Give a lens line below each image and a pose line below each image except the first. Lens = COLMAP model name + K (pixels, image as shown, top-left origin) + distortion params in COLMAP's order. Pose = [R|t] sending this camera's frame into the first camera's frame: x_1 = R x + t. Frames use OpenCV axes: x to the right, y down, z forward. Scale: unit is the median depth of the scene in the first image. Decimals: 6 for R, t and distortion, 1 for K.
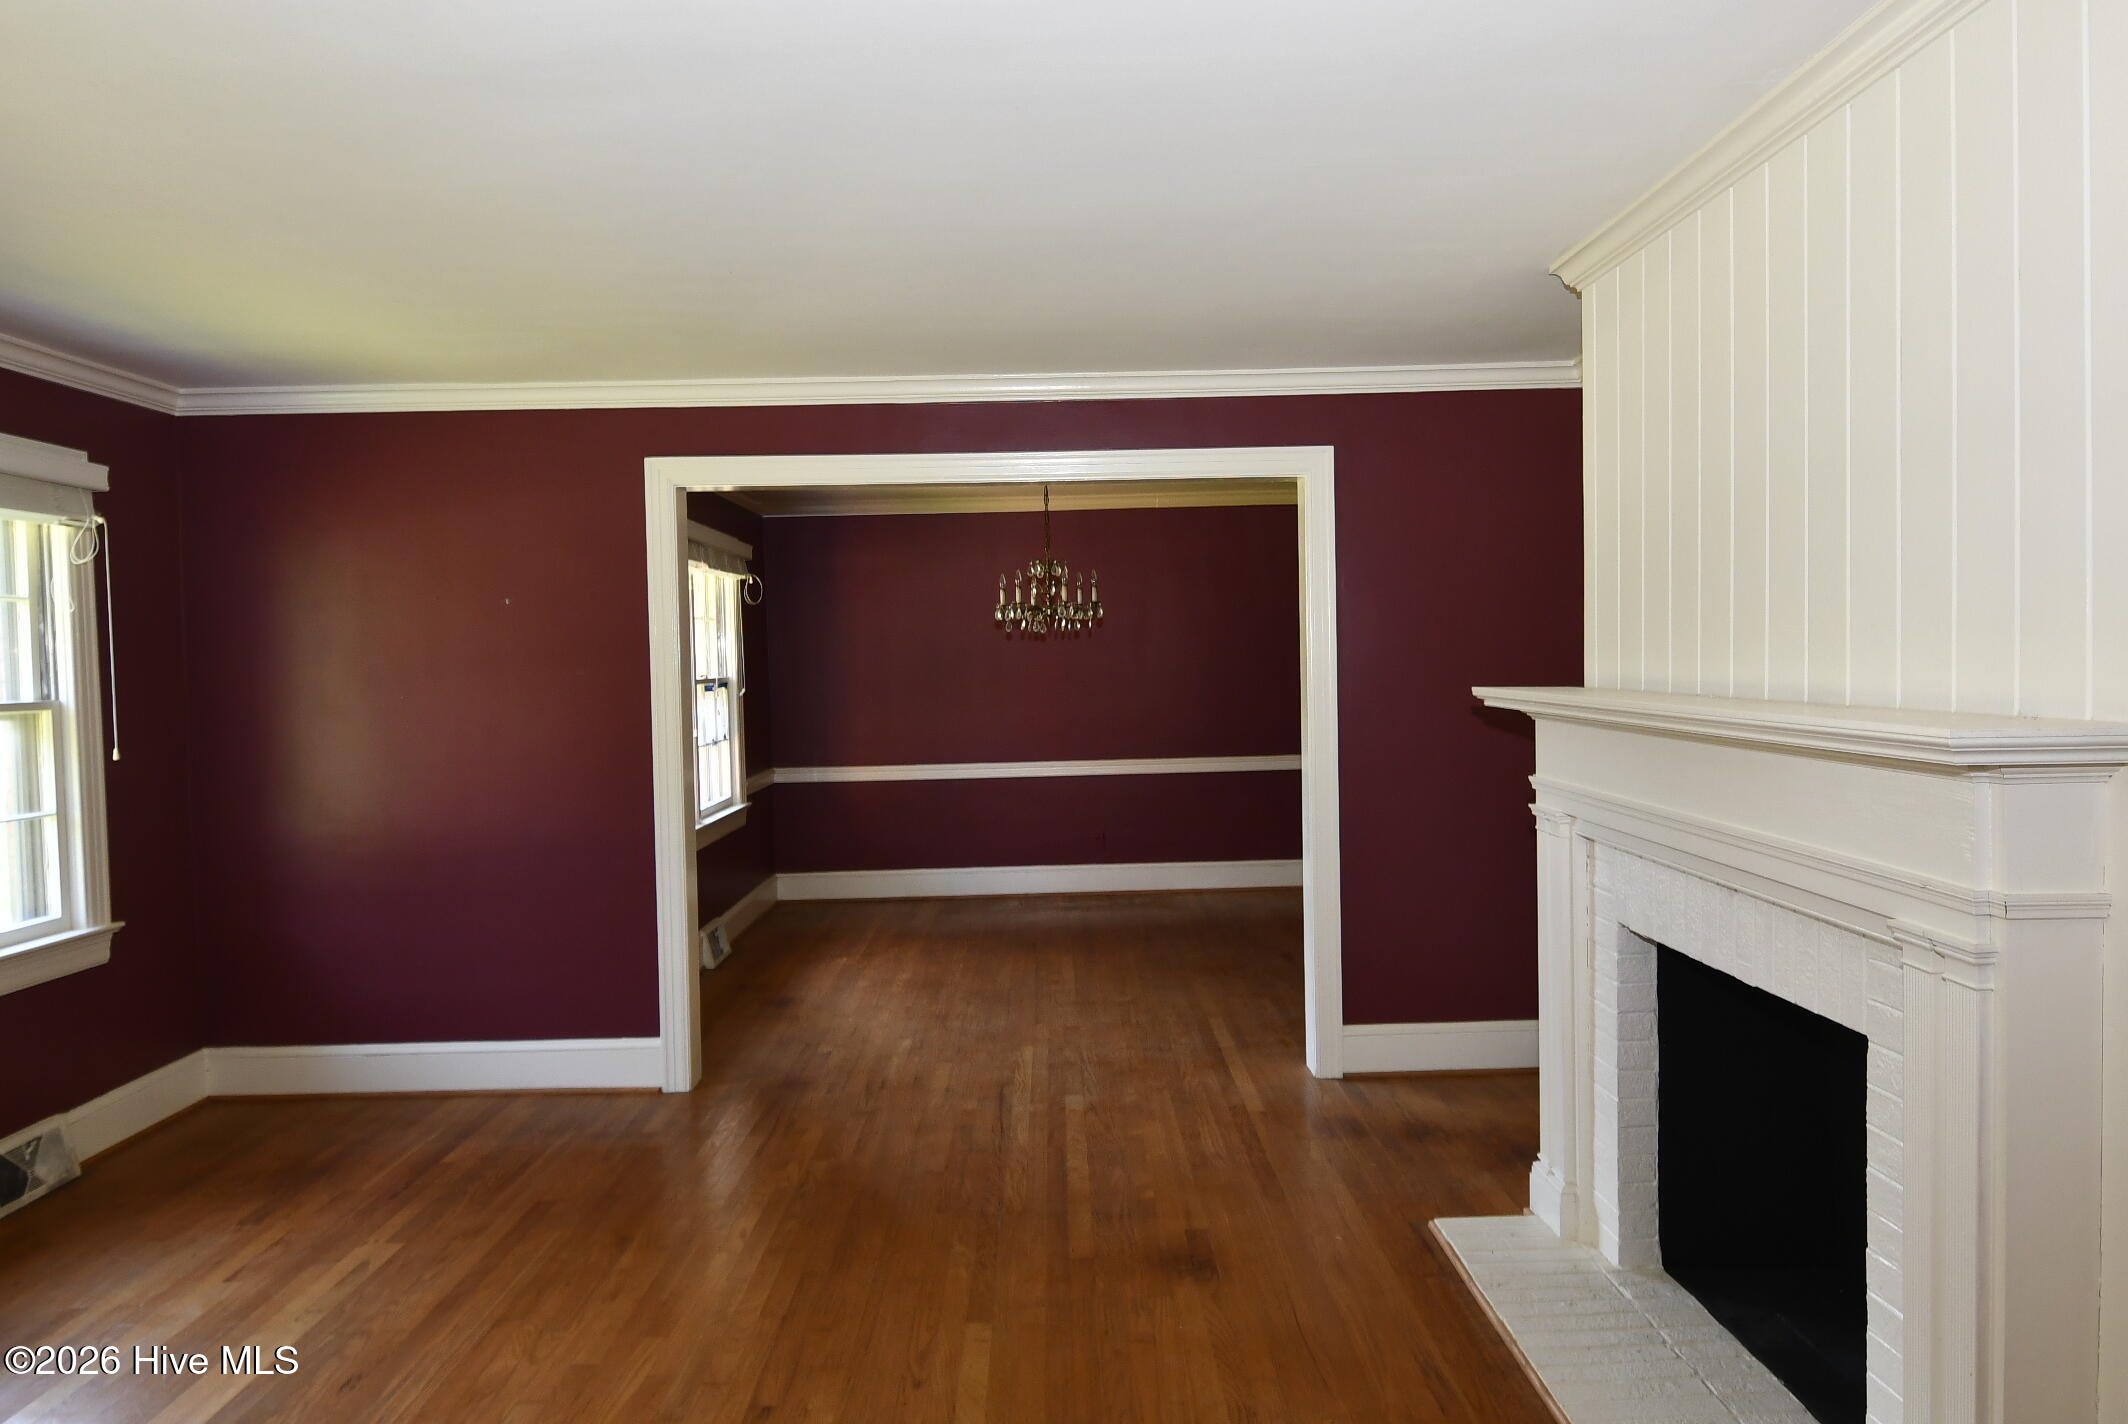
lens RADIAL K [[1351.7, 0, 1064.0], [0, 1351.7, 712.0], [0, 0, 1]] dist [0.004341, -0.022890]
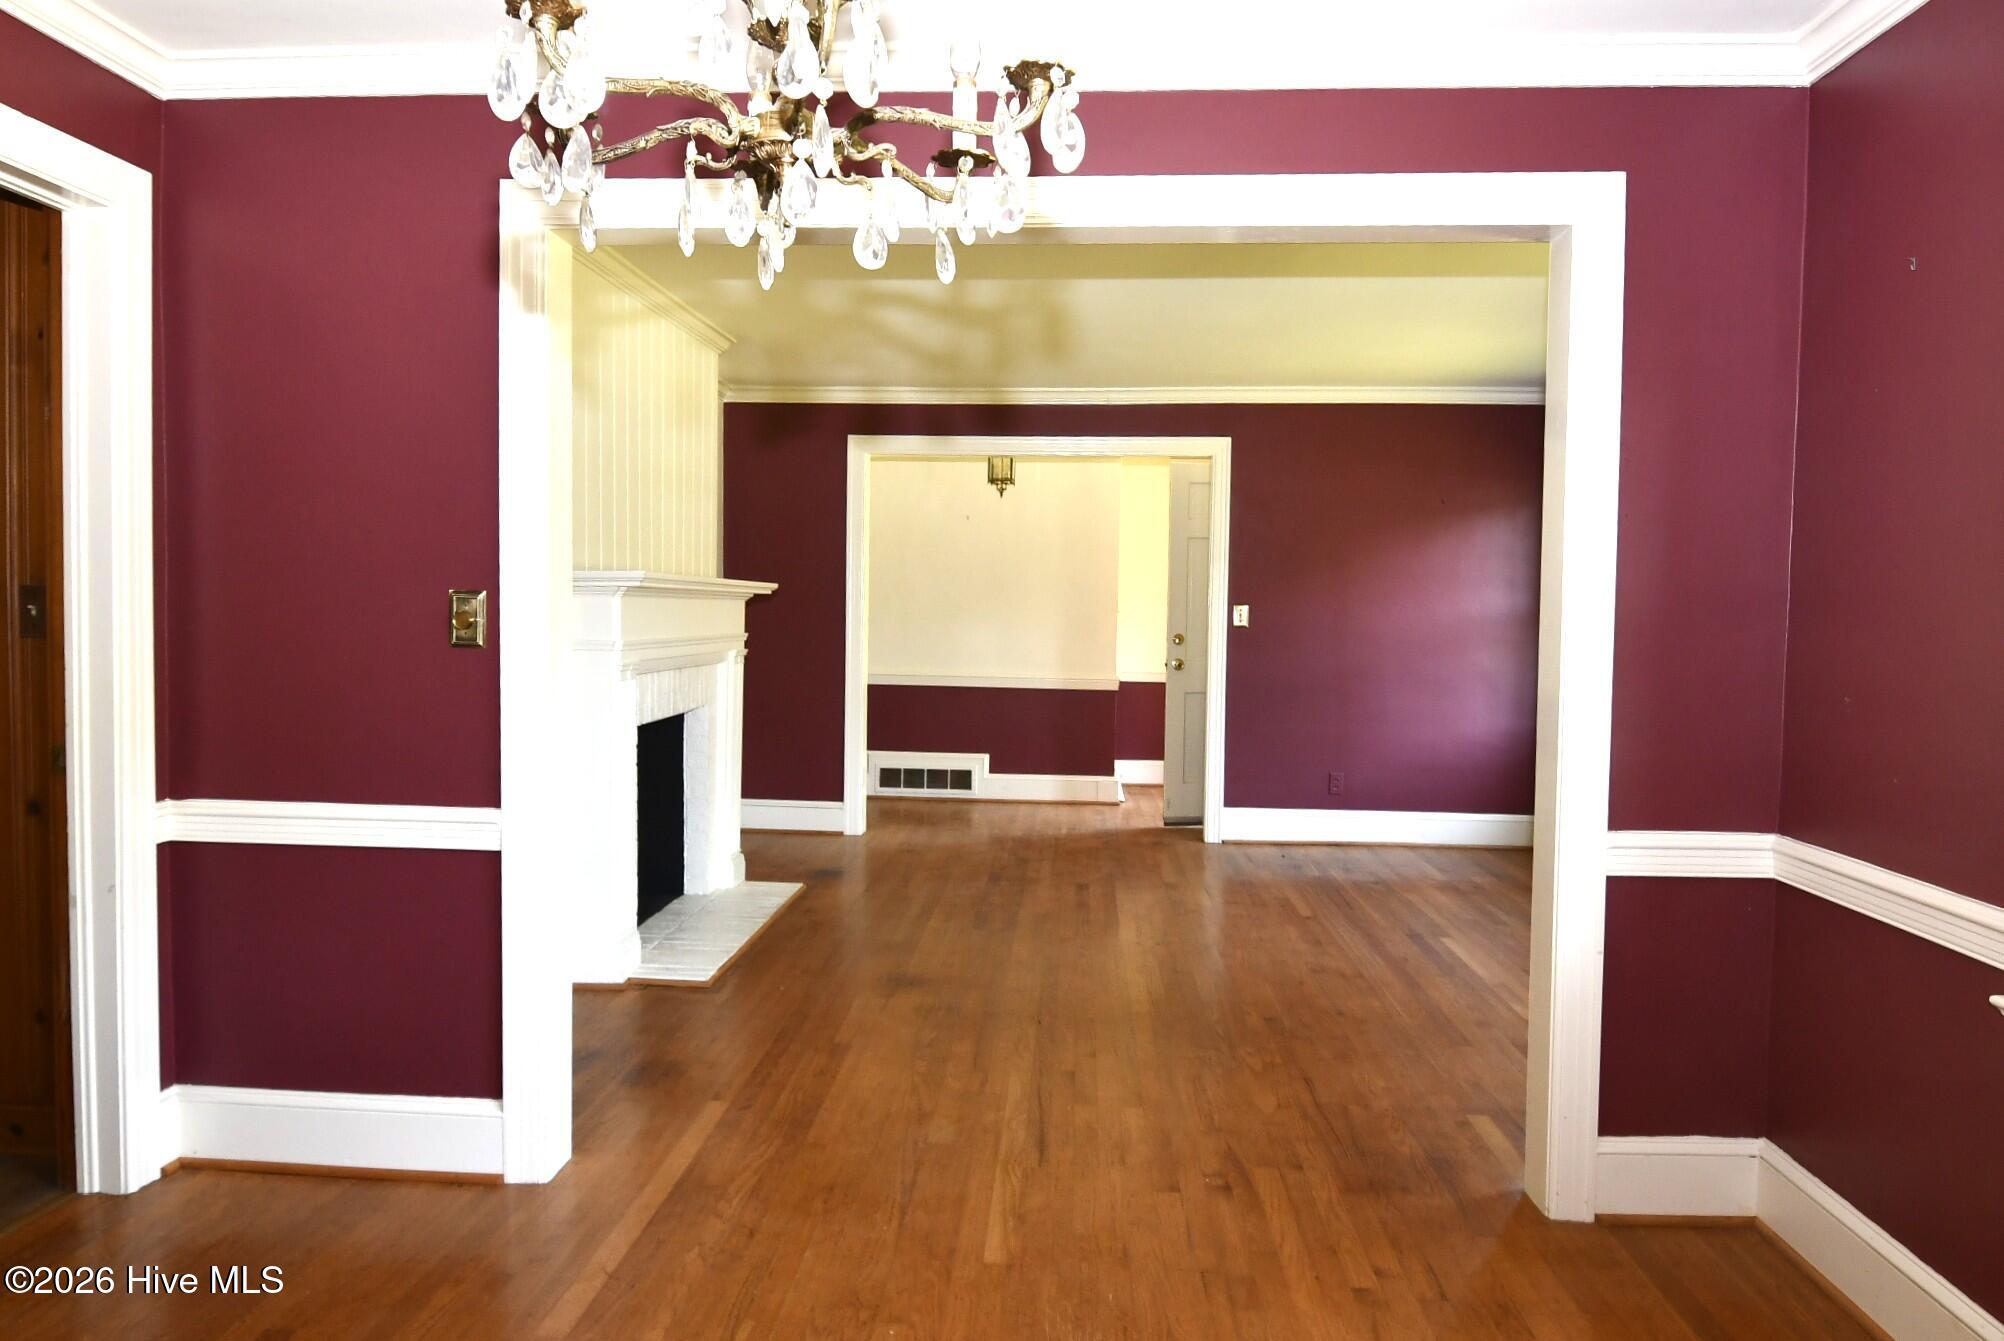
lens RADIAL K [[1272.9, 0, 1002.0], [0, 1272.9, 670.5], [0, 0, 1]] dist [0.004341, -0.022890]
pose [[-0.997913, 0.008134, 0.064065, -0.072208], [0.013625, 0.996224, 0.085743, -0.021089], [-0.063126, 0.086437, -0.994255, 1.685136]]
